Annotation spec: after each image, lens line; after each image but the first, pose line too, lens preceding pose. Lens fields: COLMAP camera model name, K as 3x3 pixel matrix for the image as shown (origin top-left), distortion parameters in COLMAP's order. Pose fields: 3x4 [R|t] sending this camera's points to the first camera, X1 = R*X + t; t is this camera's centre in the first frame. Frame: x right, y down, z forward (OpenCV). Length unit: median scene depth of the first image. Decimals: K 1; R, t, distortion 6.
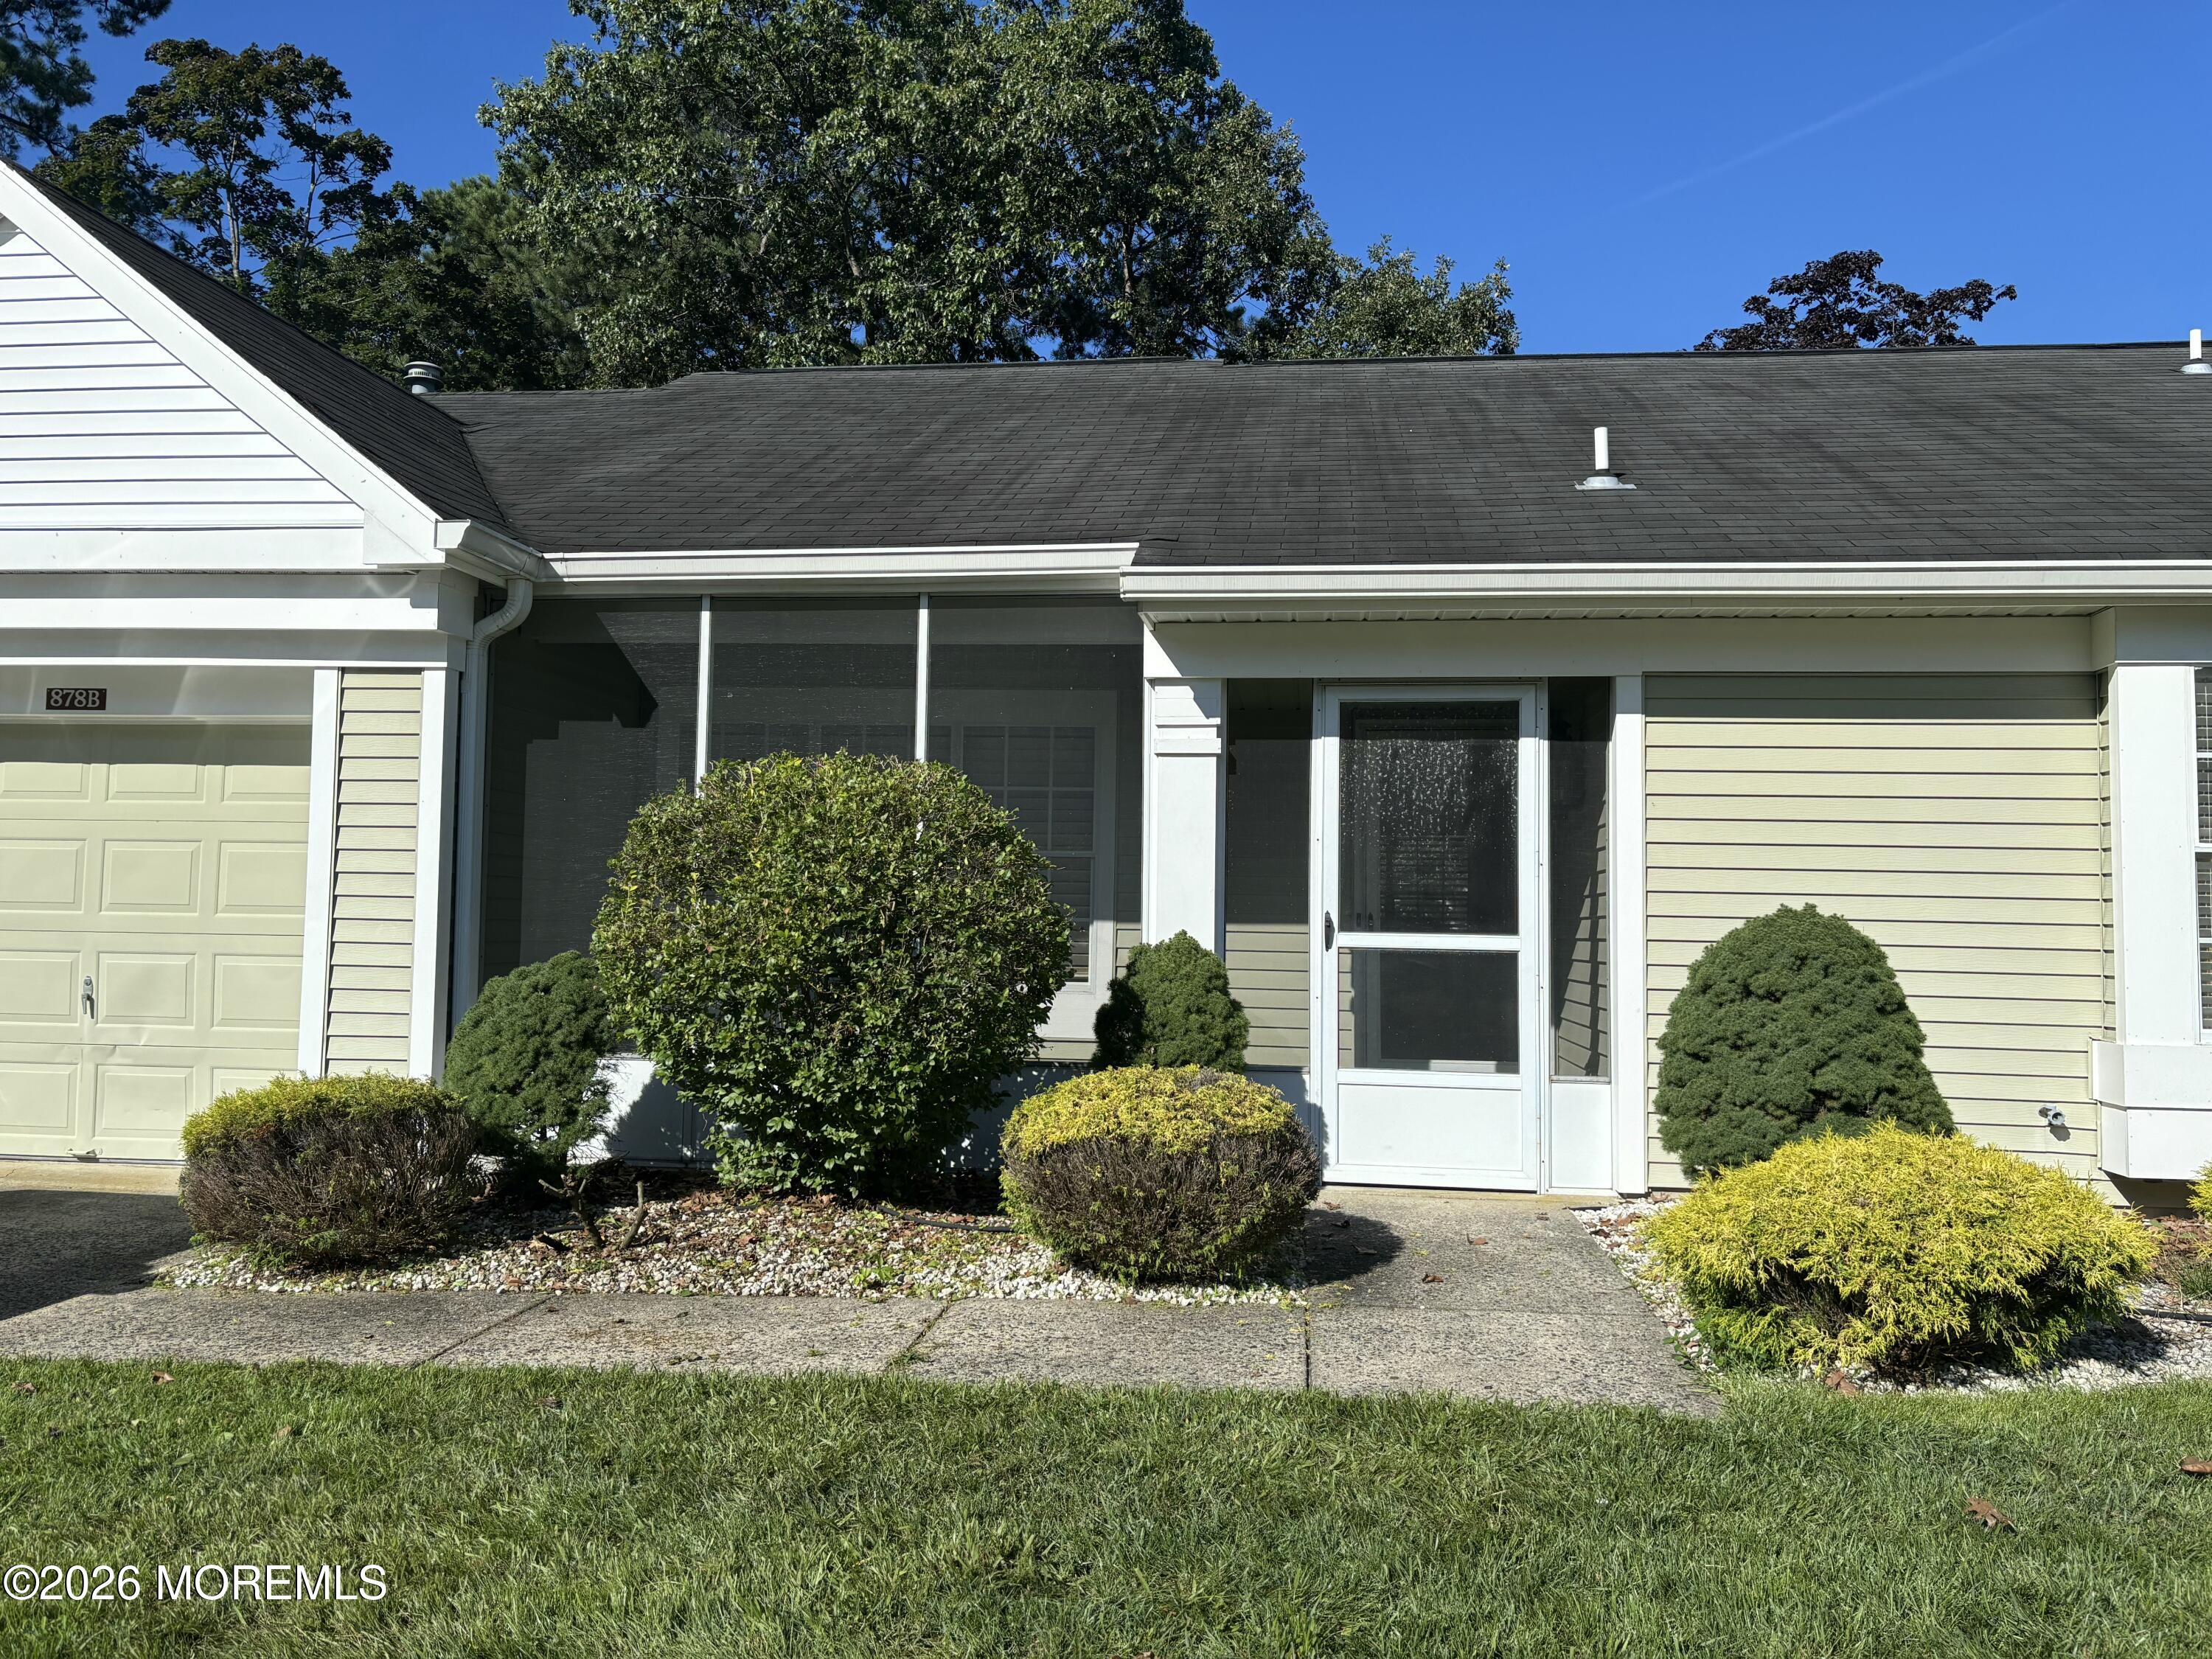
lens RADIAL K [[1680.0, 0, 1114.9], [0, 1680.0, 826.4], [0, 0, 1]] dist [0.152155, -0.188615]
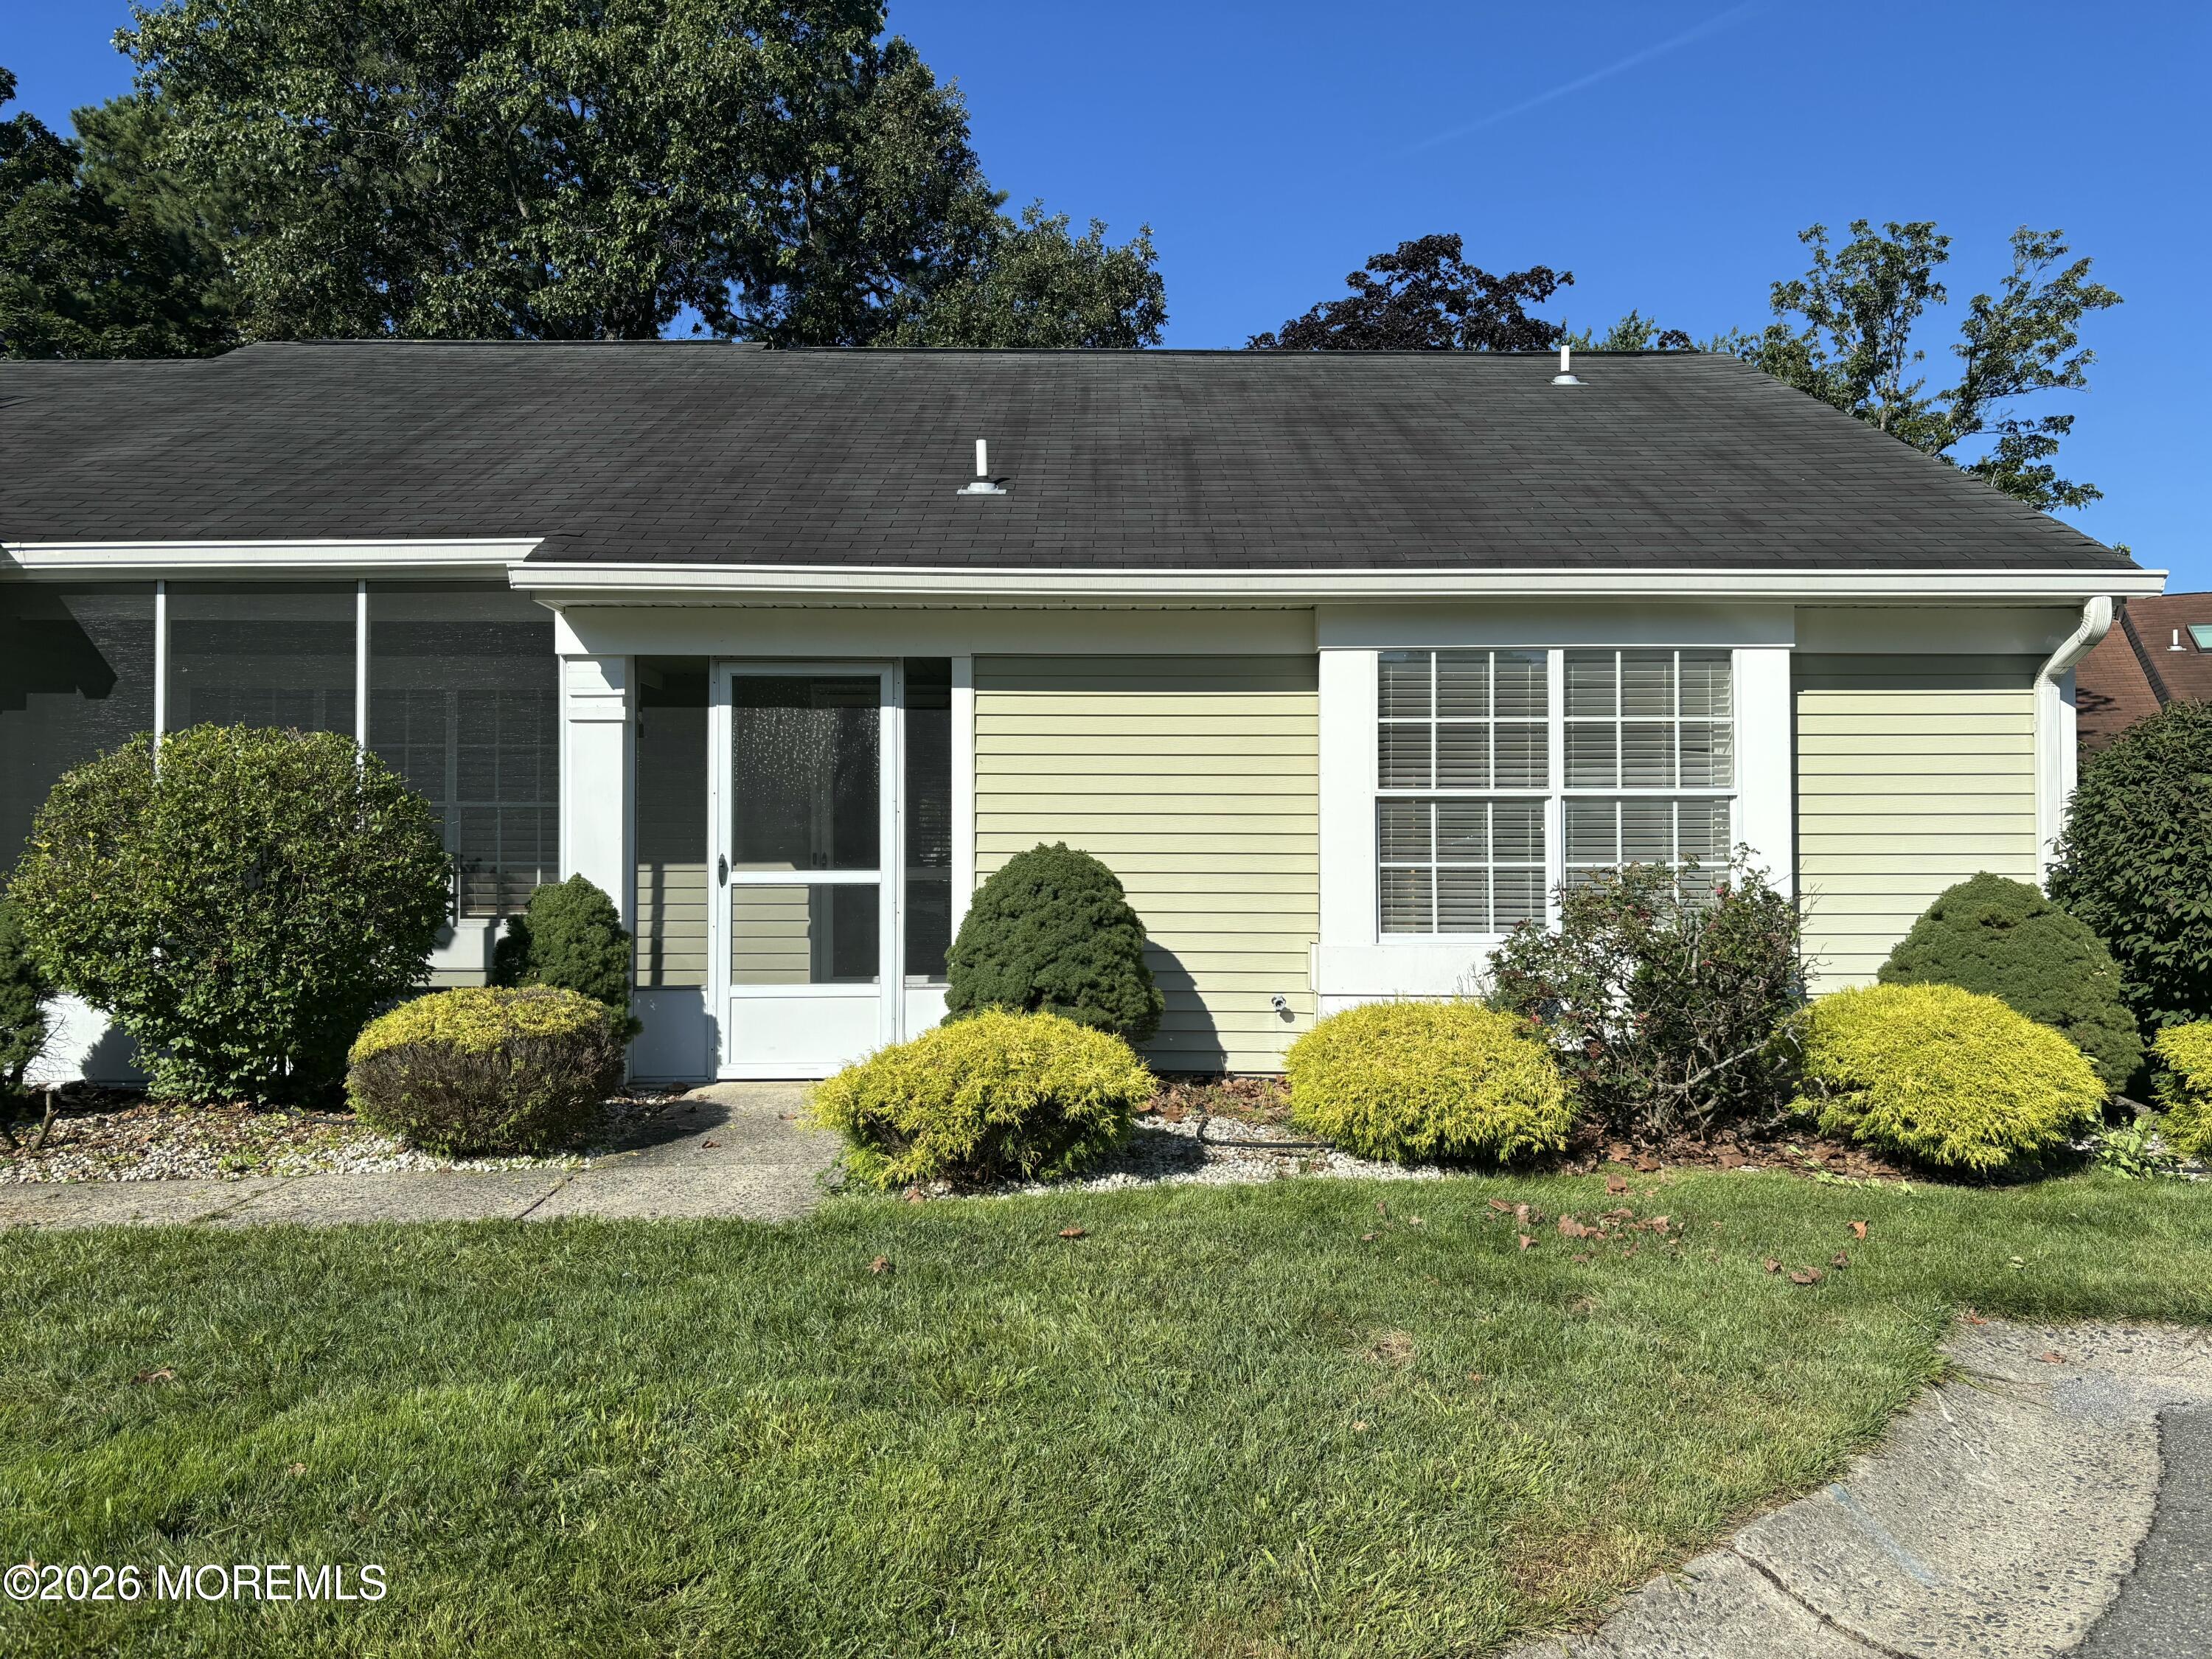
lens RADIAL K [[1710.8, 0, 1104.7], [0, 1710.8, 832.5], [0, 0, 1]] dist [0.061654, -0.002226]
pose [[0.994401, -0.015339, 0.104552, 0.268208], [0.010650, 0.998918, 0.045262, -0.016092], [-0.105133, -0.043895, 0.993489, -0.225321]]
